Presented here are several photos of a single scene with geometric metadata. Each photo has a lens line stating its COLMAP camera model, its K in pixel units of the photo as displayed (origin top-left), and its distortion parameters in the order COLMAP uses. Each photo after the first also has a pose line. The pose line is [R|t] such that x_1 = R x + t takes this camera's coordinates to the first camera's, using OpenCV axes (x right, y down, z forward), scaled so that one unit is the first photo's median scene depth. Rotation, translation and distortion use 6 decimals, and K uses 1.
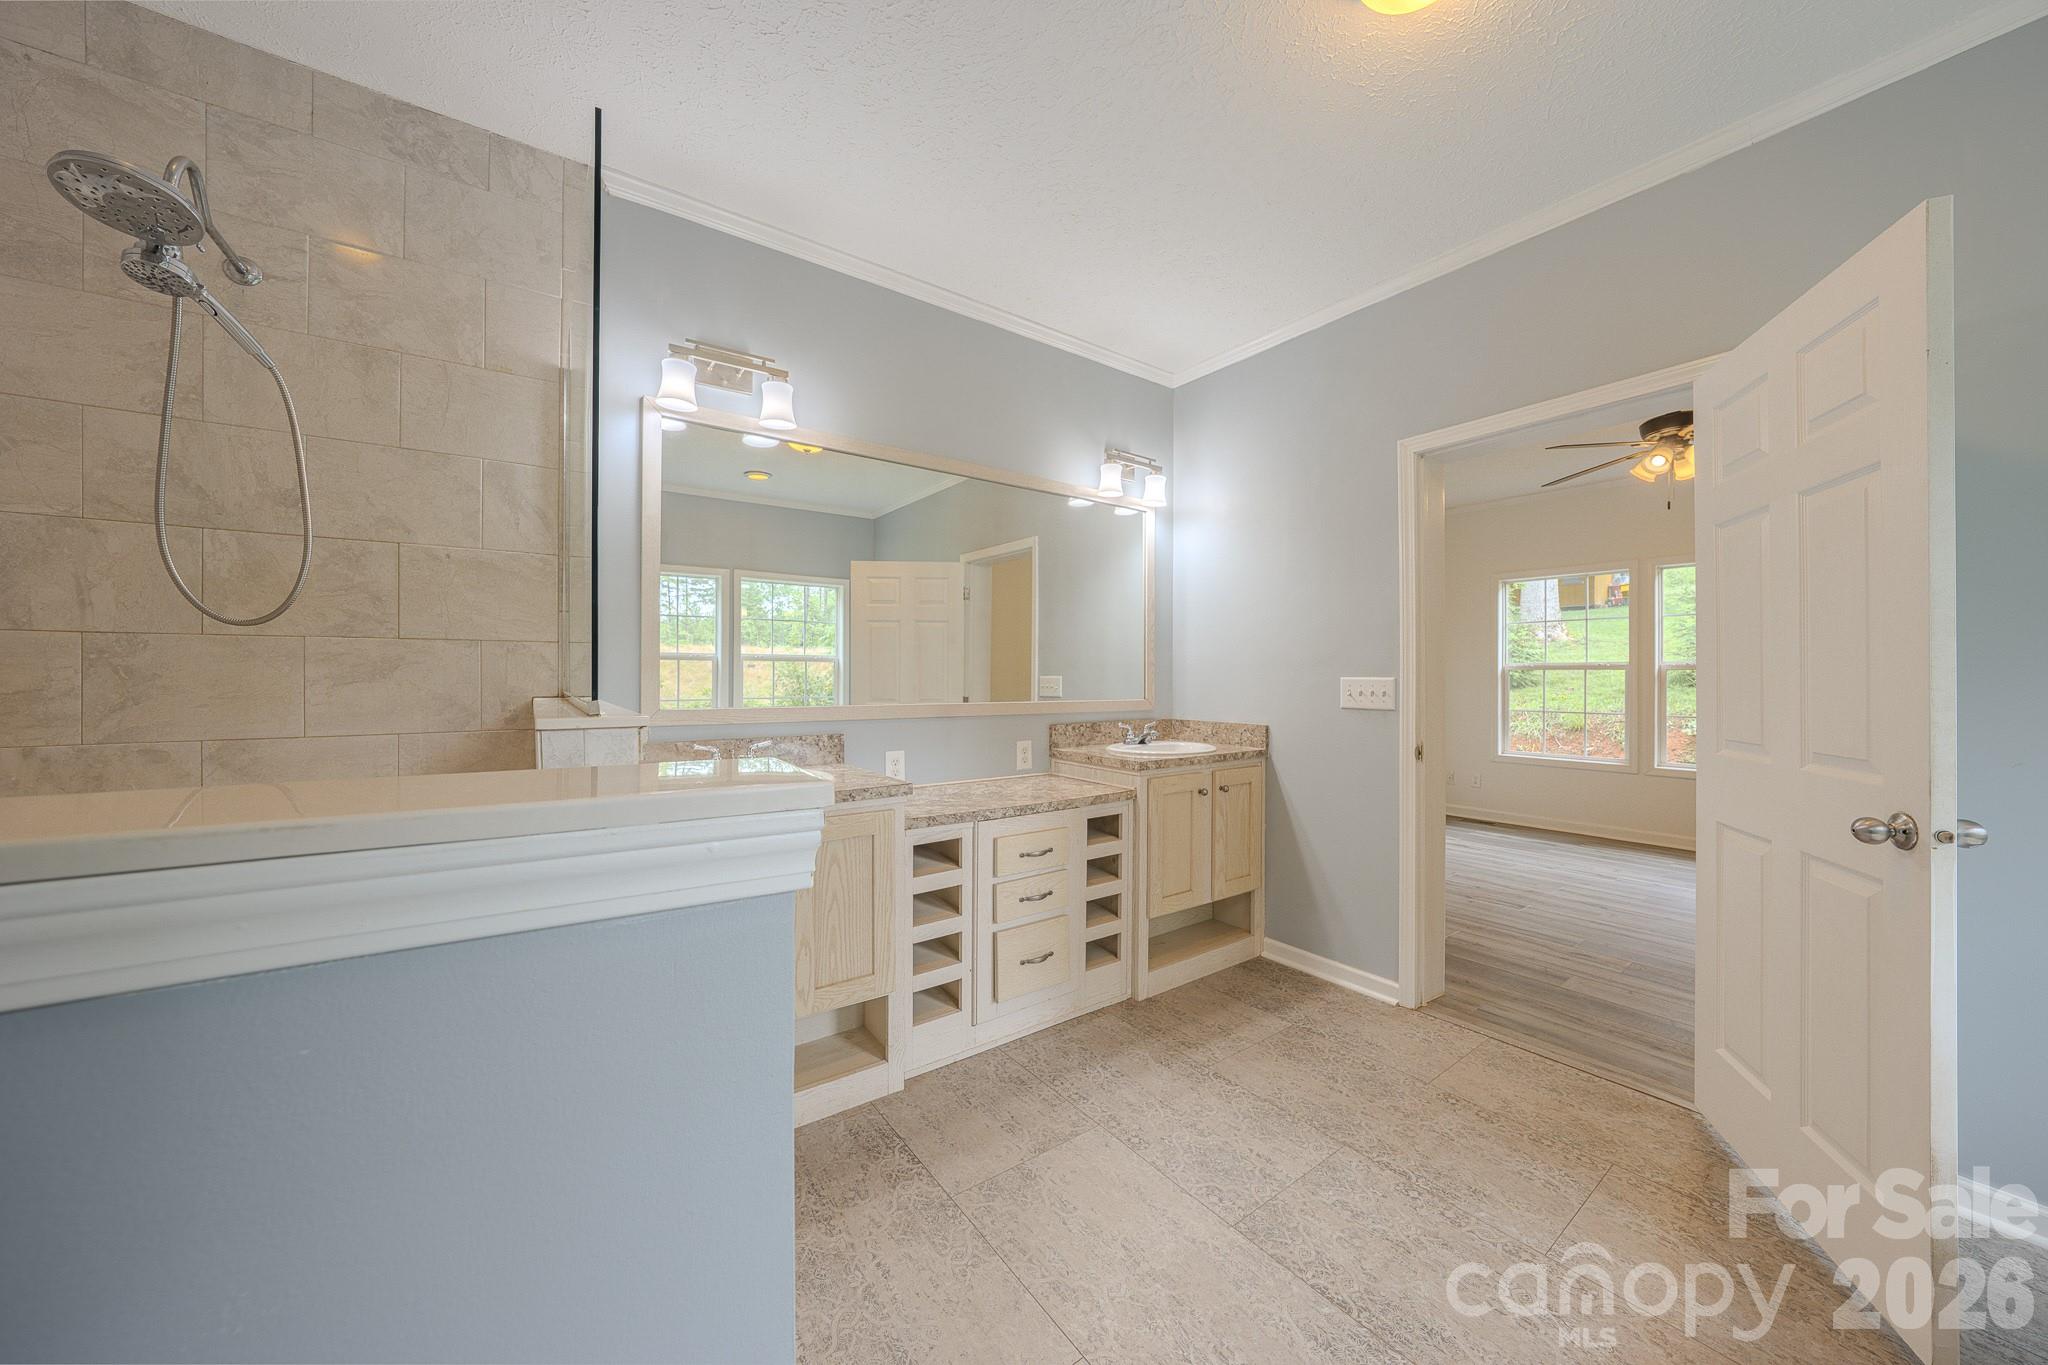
lens RADIAL K [[710.1, 0, 1017.8], [0, 710.1, 668.7], [0, 0, 1]] dist [-0.020895, 0.003528]
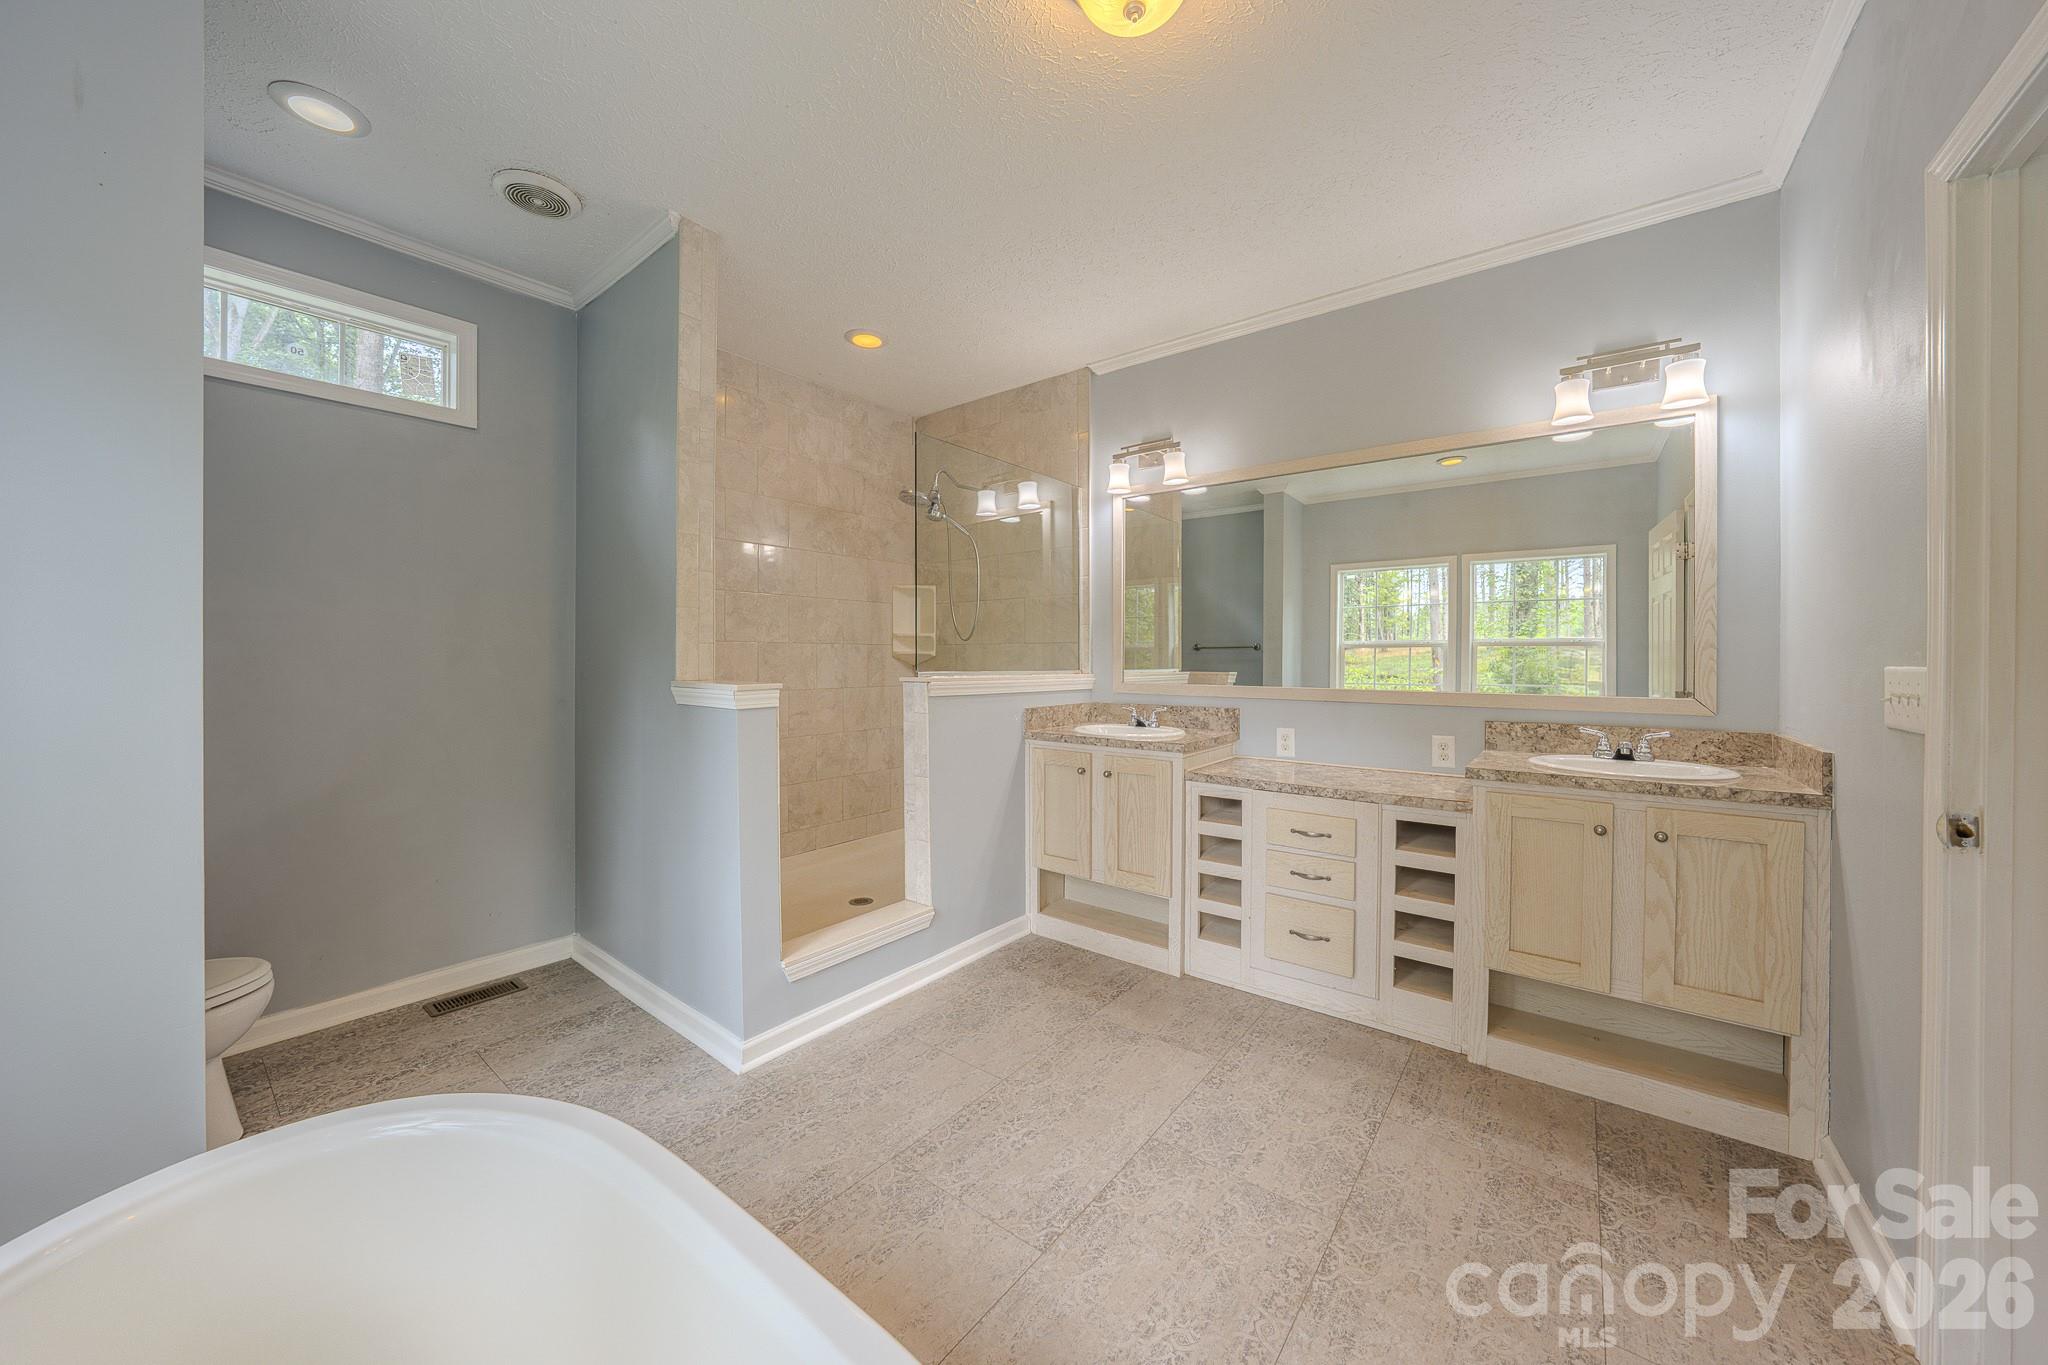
lens RADIAL K [[710.1, 0, 1038.1], [0, 710.1, 656.6], [0, 0, 1]] dist [-0.020895, 0.003528]
pose [[0.295016, -0.005074, -0.955479, 0.830861], [0.005903, 0.999976, -0.003488, 0.003104], [0.955474, -0.004611, 0.295039, 0.296126]]
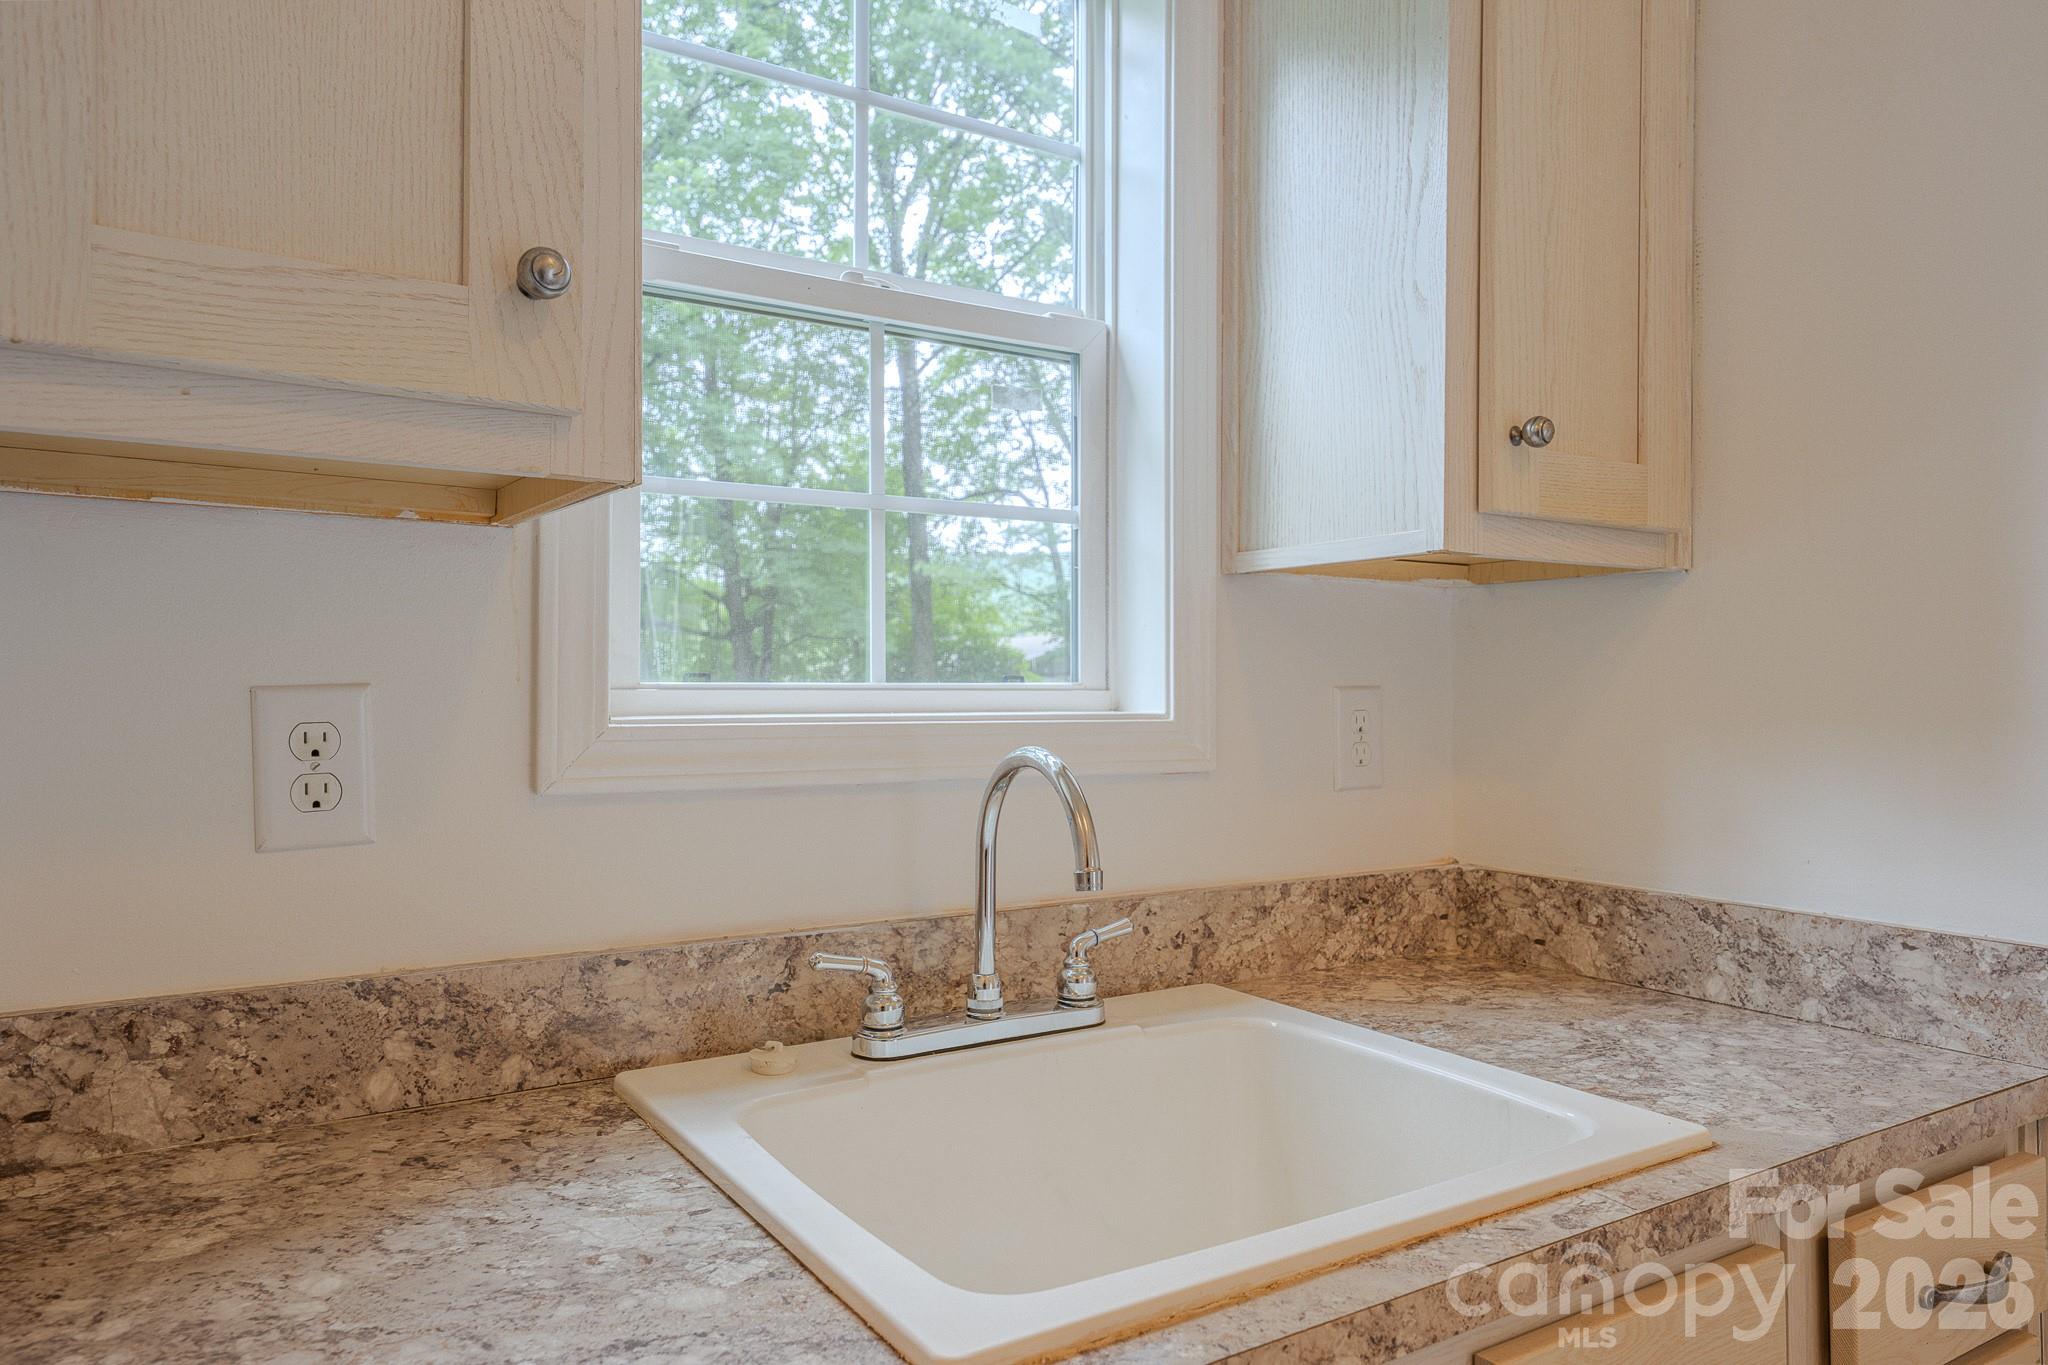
lens RADIAL K [[1333.1, 0, 1020.7], [0, 1333.1, 681.4], [0, 0, 1]] dist [0.031353, 0.001080]
pose [[-0.046995, -0.006399, -0.998875, 0.081189], [-0.001004, 0.999979, -0.006358, 0.008347], [0.998895, 0.000704, -0.047001, 0.757746]]
